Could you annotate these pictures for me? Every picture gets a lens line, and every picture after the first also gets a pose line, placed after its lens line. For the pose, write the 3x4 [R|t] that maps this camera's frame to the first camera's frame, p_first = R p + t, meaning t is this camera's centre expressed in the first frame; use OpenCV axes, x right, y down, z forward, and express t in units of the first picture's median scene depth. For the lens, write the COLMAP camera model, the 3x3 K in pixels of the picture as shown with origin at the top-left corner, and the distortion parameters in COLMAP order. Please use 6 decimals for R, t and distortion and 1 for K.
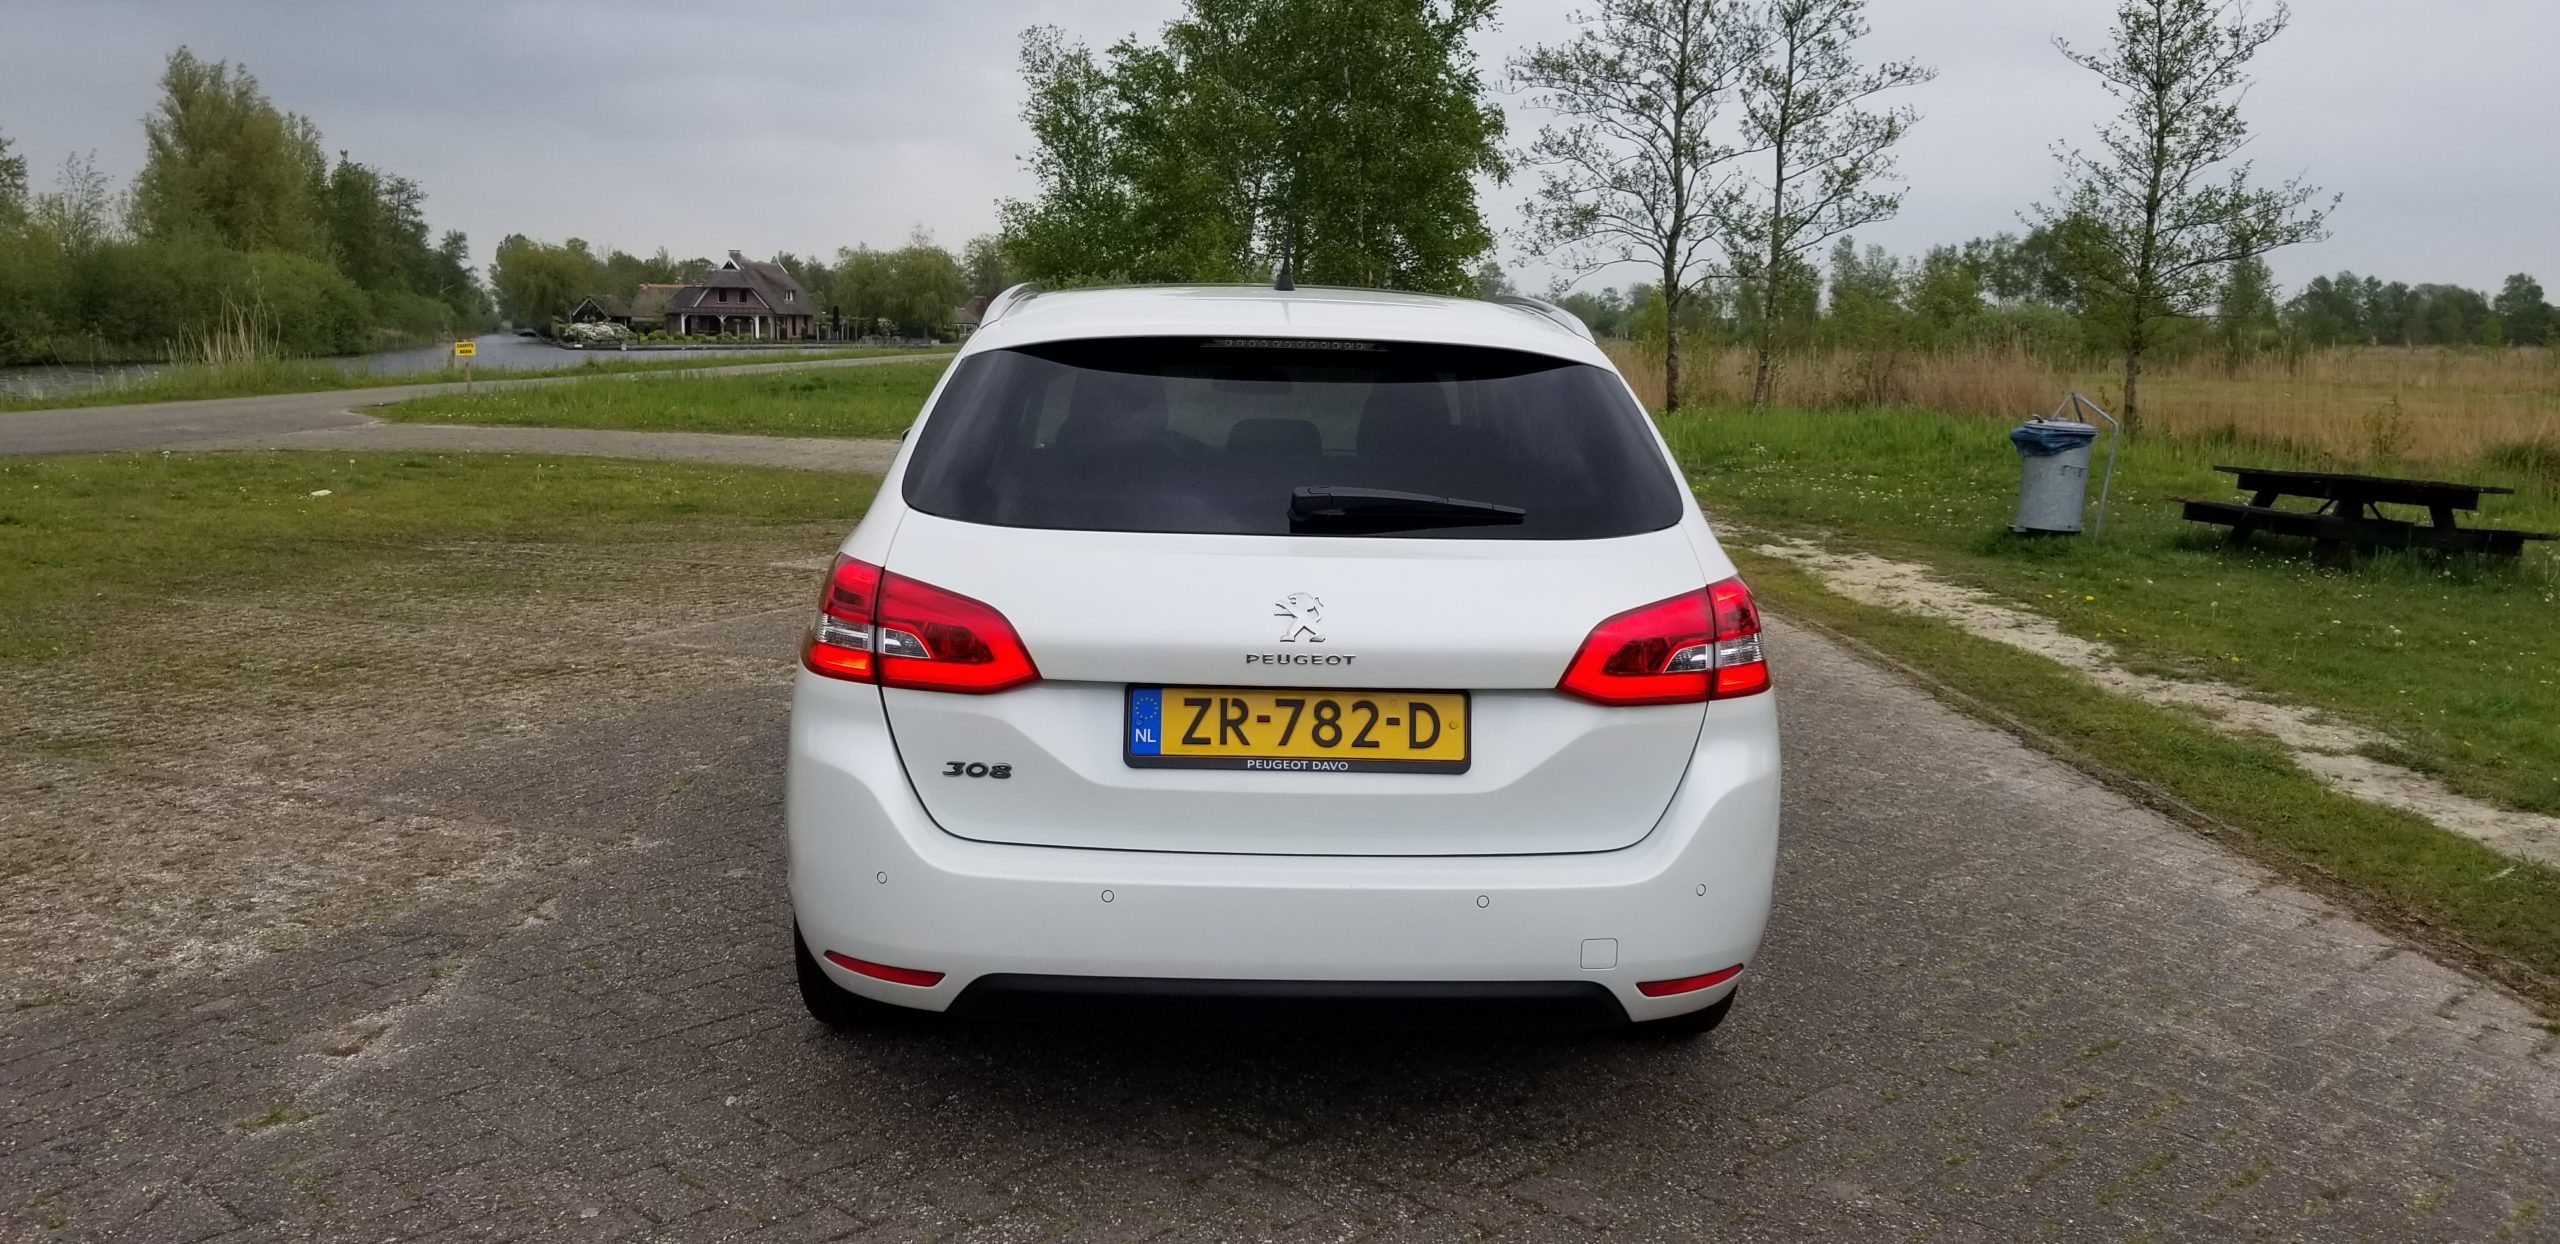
lens RADIAL K [[2005.2, 0, 1277.8], [0, 2005.2, 615.2], [0, 0, 1]] dist [0.089374, -0.142159]
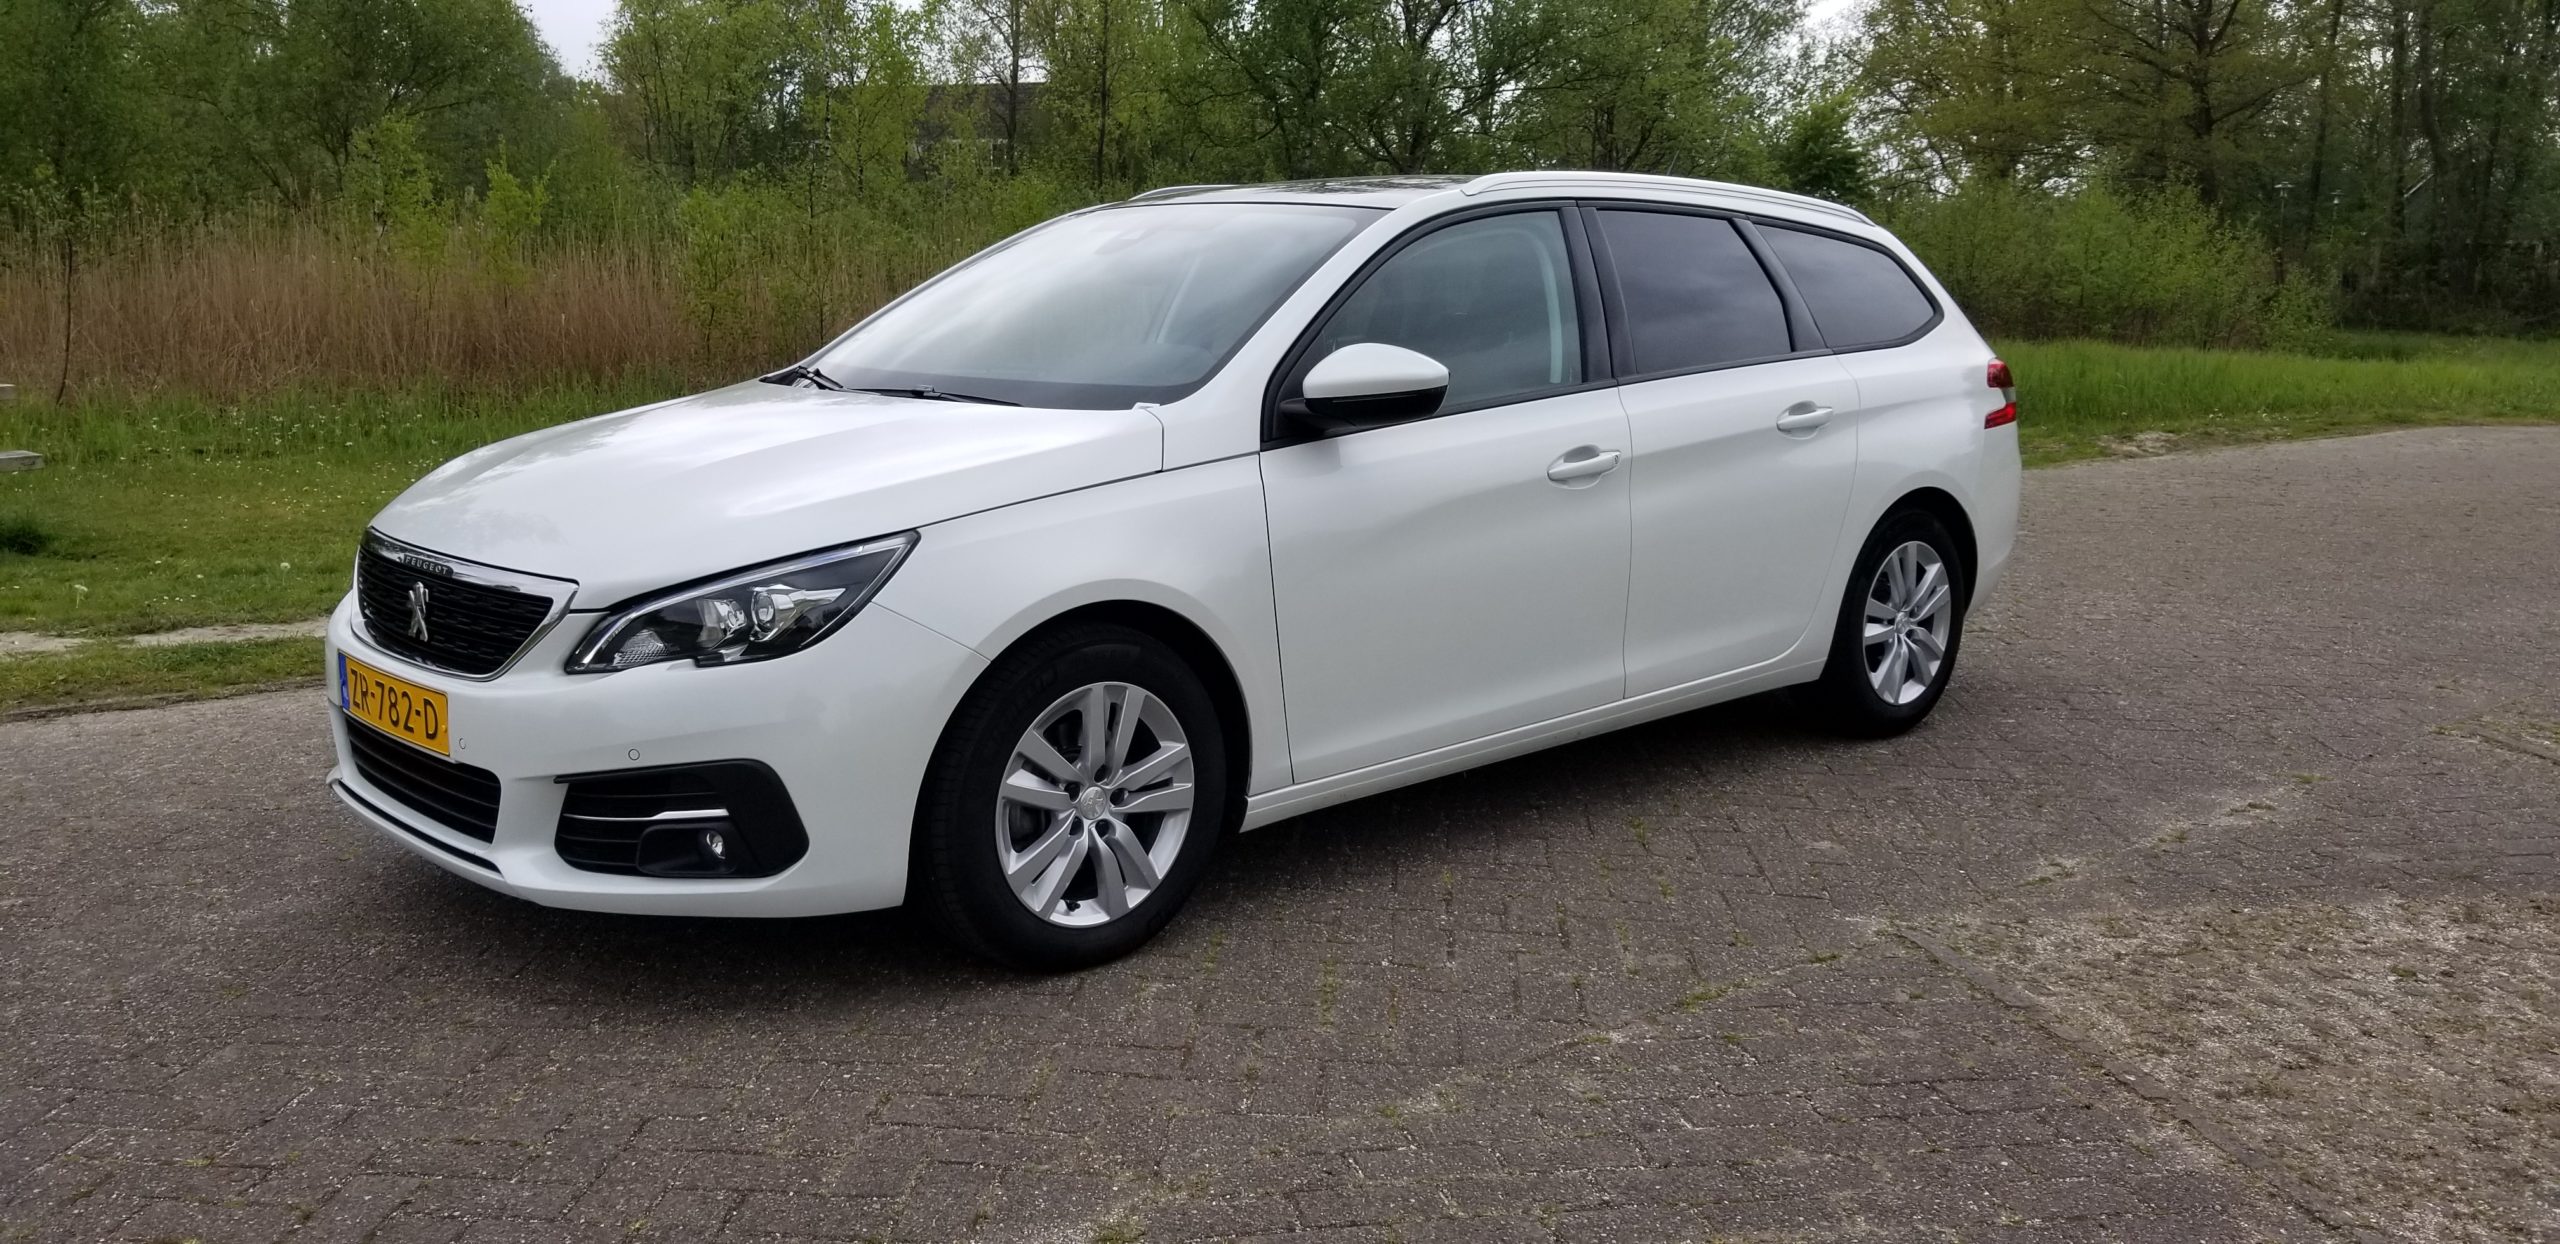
lens RADIAL K [[2005.2, 0, 1267.7], [0, 2005.2, 638.3], [0, 0, 1]] dist [0.089374, -0.142159]
pose [[-0.654637, -0.166279, 0.737429, -0.133632], [0.081944, 0.954151, 0.287891, -0.041596], [-0.751489, 0.248892, -0.610997, 0.304750]]
